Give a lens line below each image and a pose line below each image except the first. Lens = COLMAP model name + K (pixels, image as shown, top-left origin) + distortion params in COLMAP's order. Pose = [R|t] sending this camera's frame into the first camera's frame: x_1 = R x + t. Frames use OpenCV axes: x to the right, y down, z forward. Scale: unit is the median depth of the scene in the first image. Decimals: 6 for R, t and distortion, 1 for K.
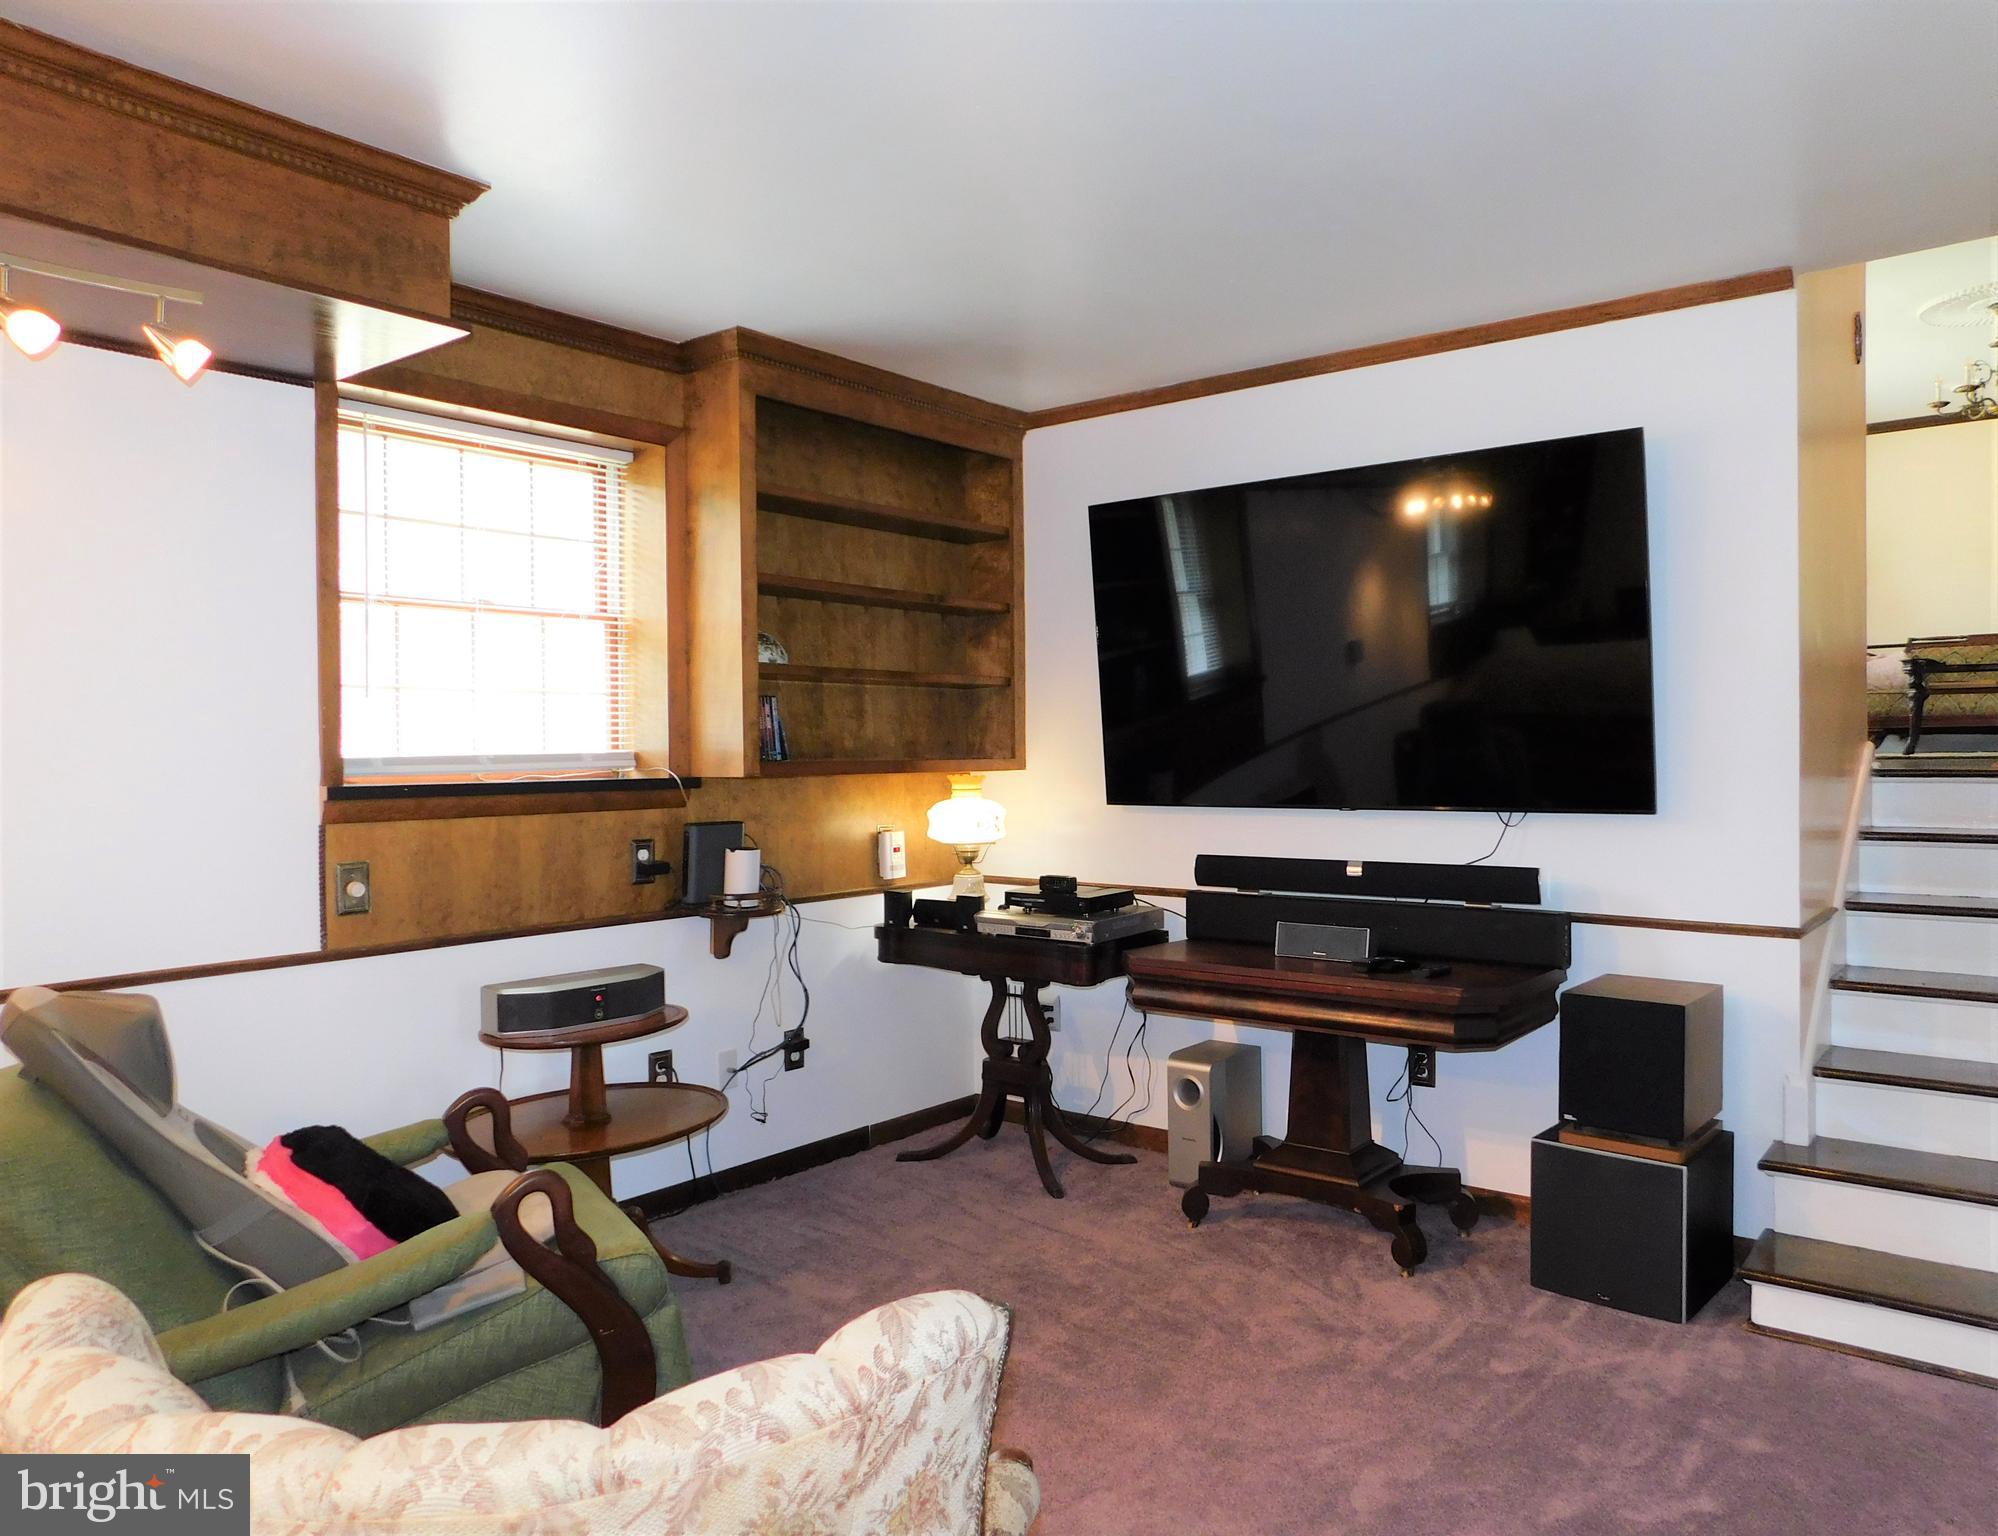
lens RADIAL K [[1402.4, 0, 998.8], [0, 1402.4, 764.7], [0, 0, 1]] dist [-0.004006, -0.000594]
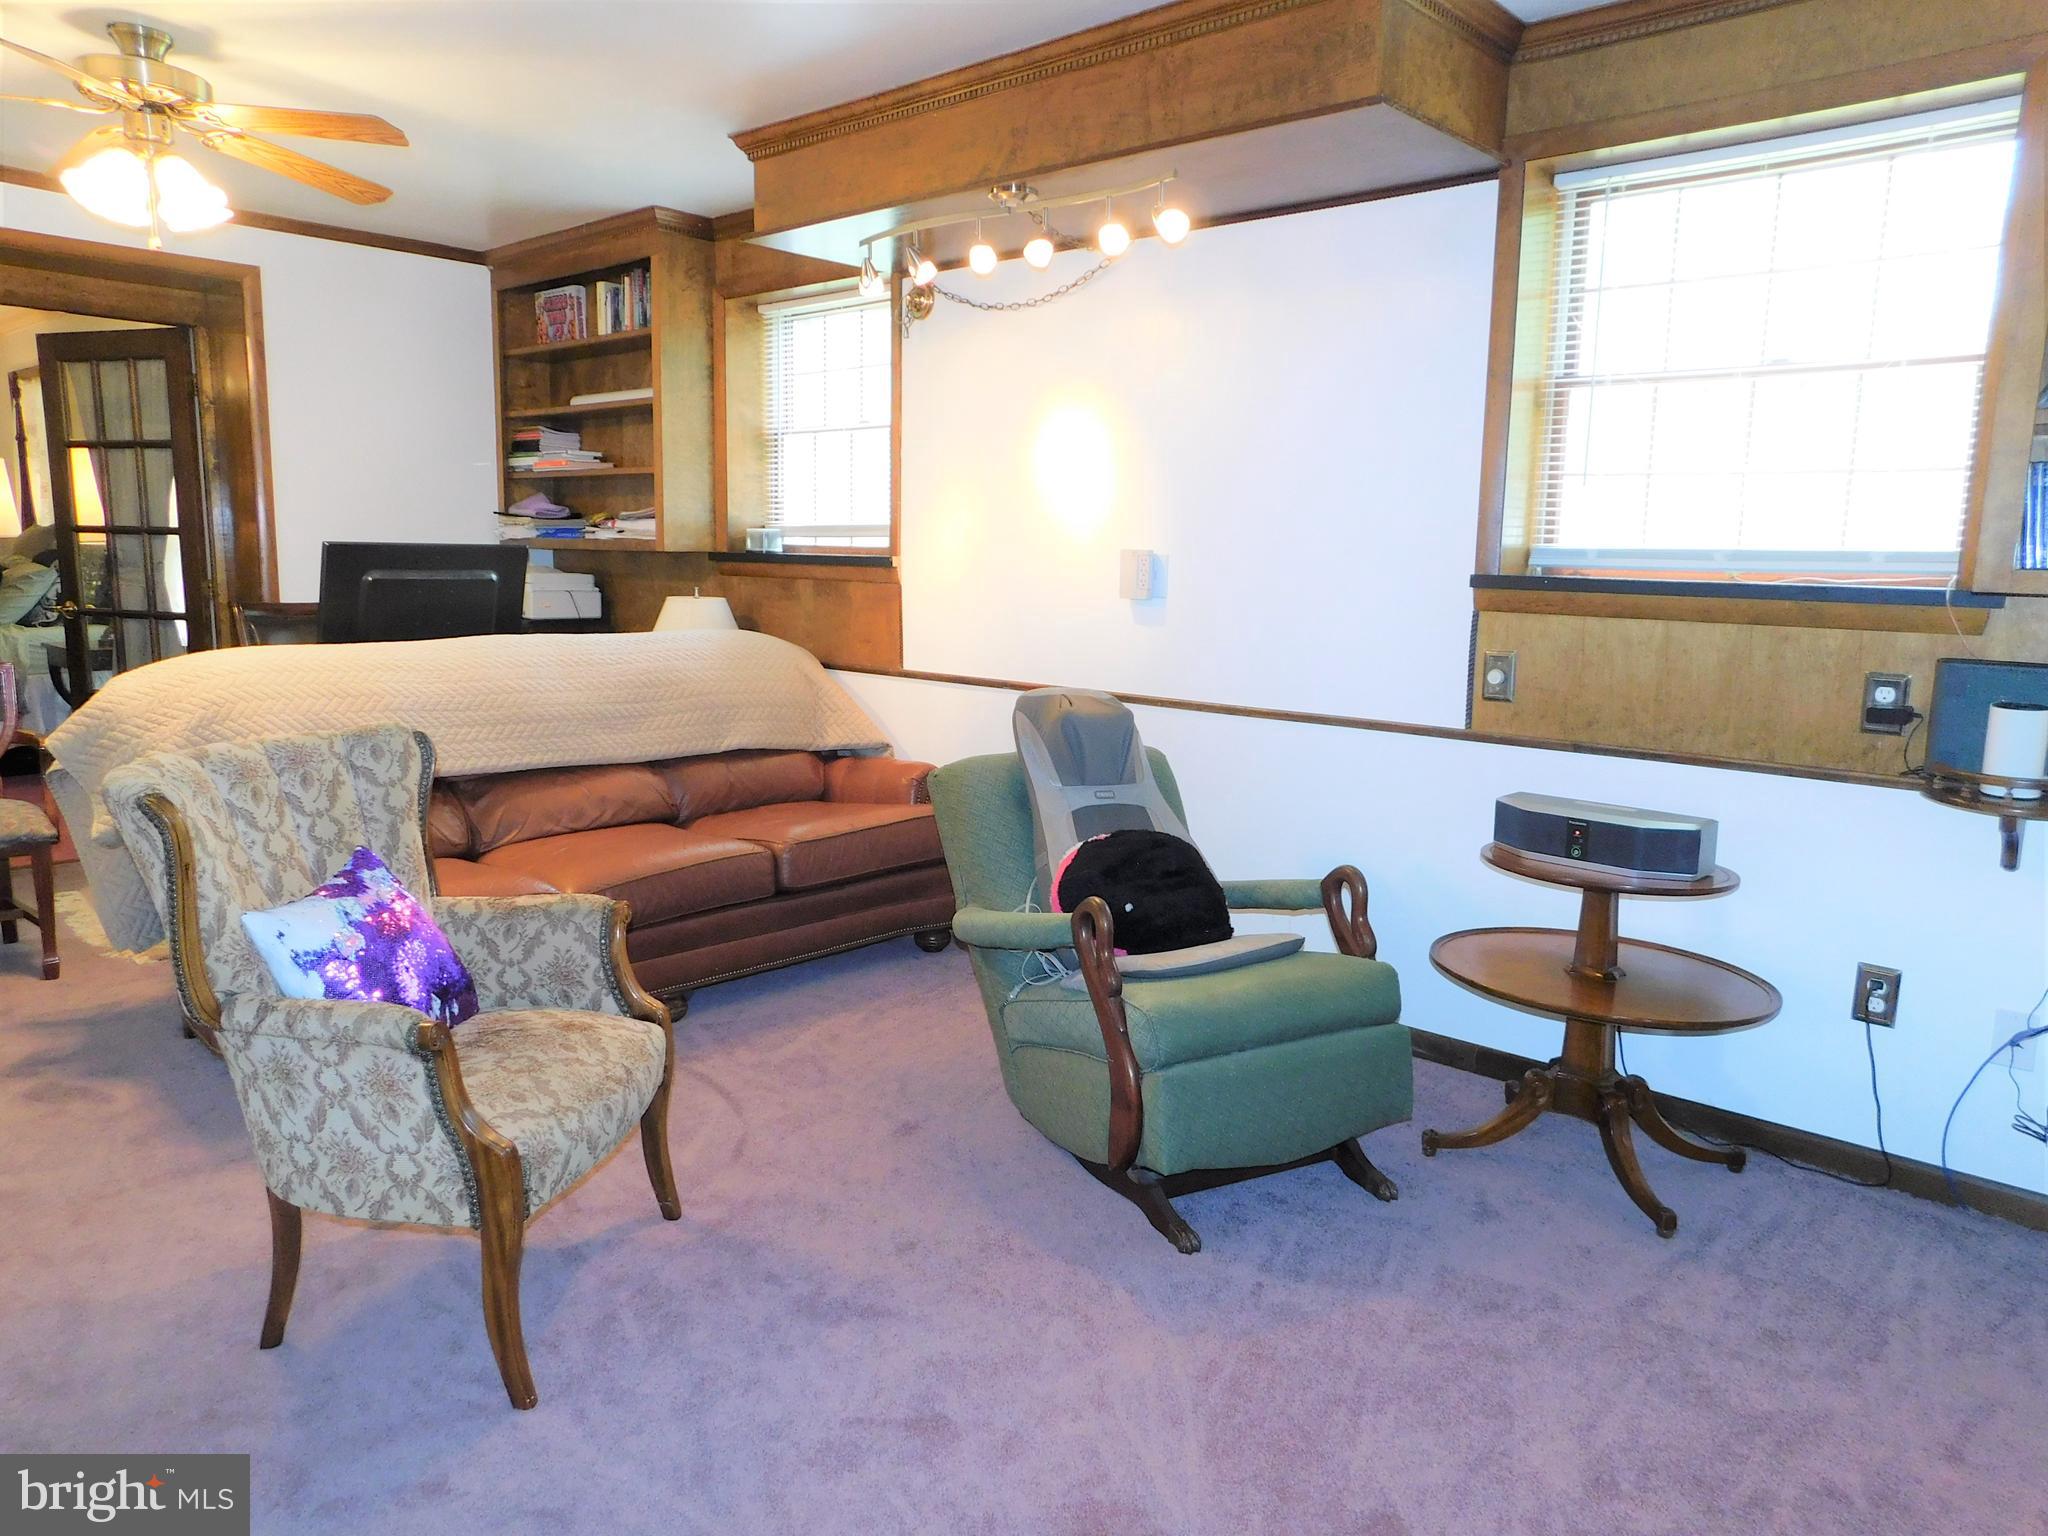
lens RADIAL K [[1368.5, 0, 1024.1], [0, 1368.5, 773.0], [0, 0, 1]] dist [-0.060382, 0.044463]
pose [[-0.069148, 0.177284, -0.981728, 0.528674], [-0.020405, 0.983626, 0.179064, -0.012519], [0.997398, 0.032414, -0.064399, 0.685302]]
